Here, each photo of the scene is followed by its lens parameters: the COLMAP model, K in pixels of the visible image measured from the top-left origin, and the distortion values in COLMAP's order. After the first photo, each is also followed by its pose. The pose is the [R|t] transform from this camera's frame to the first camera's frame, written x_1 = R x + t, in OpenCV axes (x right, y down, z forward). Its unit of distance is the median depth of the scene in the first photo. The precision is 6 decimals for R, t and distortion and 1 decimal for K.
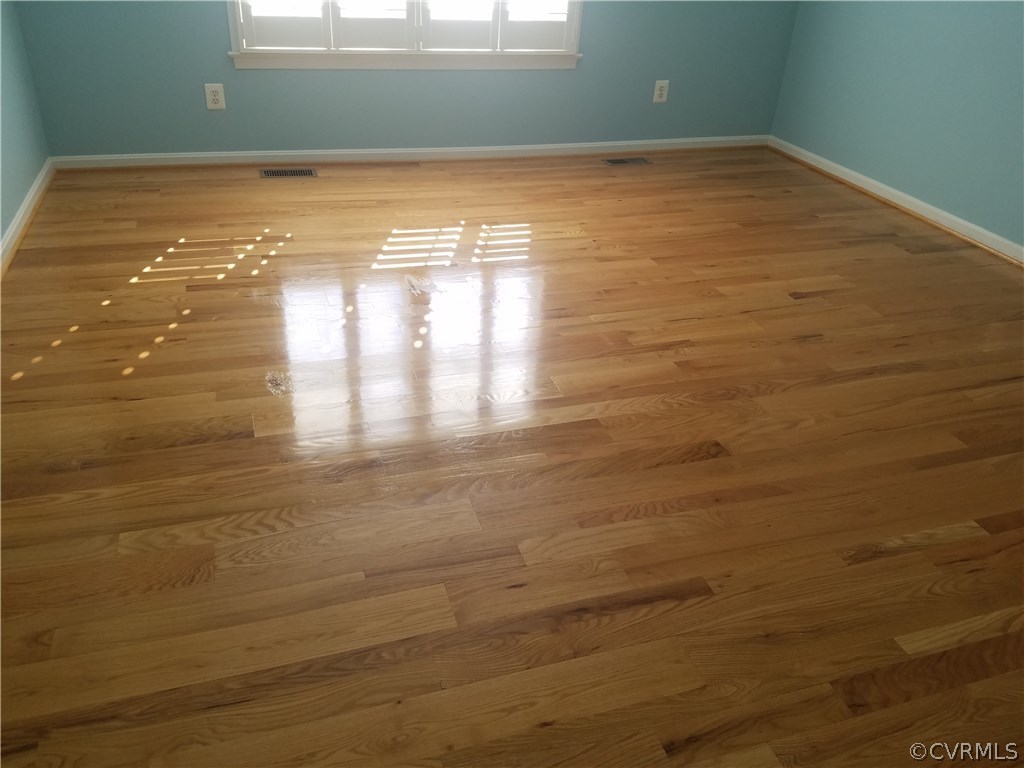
lens RADIAL K [[797.9, 0, 506.3], [0, 797.9, 388.0], [0, 0, 1]] dist [0.266954, -0.506141]
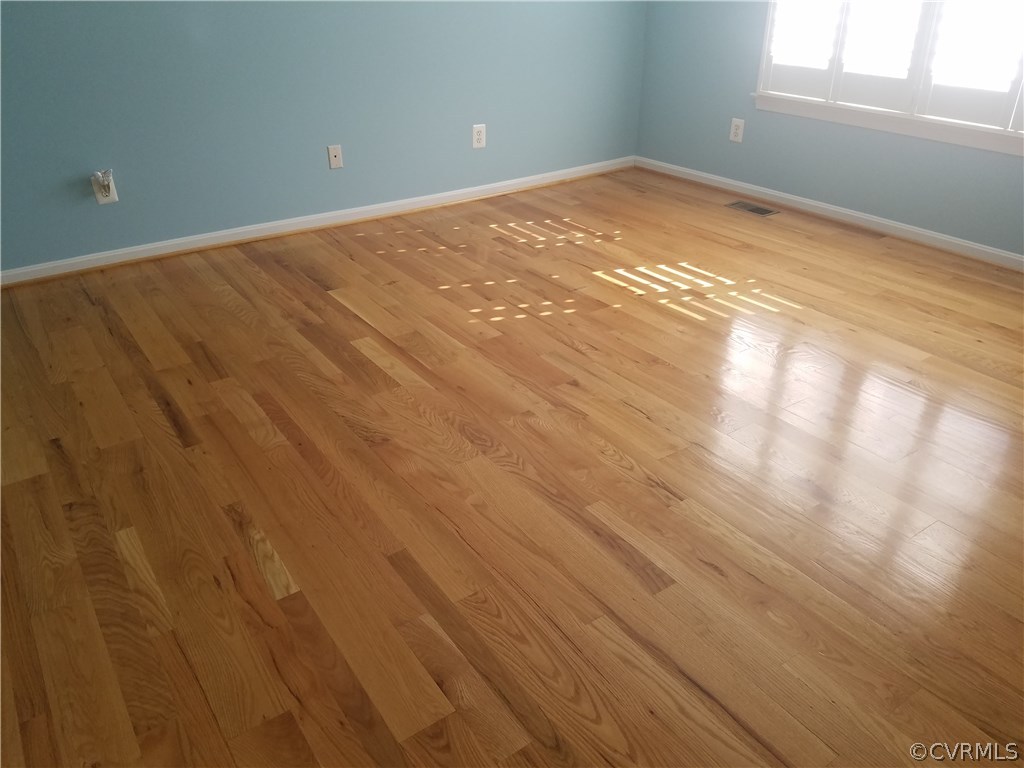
lens RADIAL K [[797.9, 0, 506.3], [0, 797.9, 388.0], [0, 0, 1]] dist [0.266954, -0.506141]
pose [[0.262280, 0.410525, -0.873315, 0.808036], [-0.460487, 0.848555, 0.260589, -0.231922], [0.848033, 0.333803, 0.411600, 0.440000]]
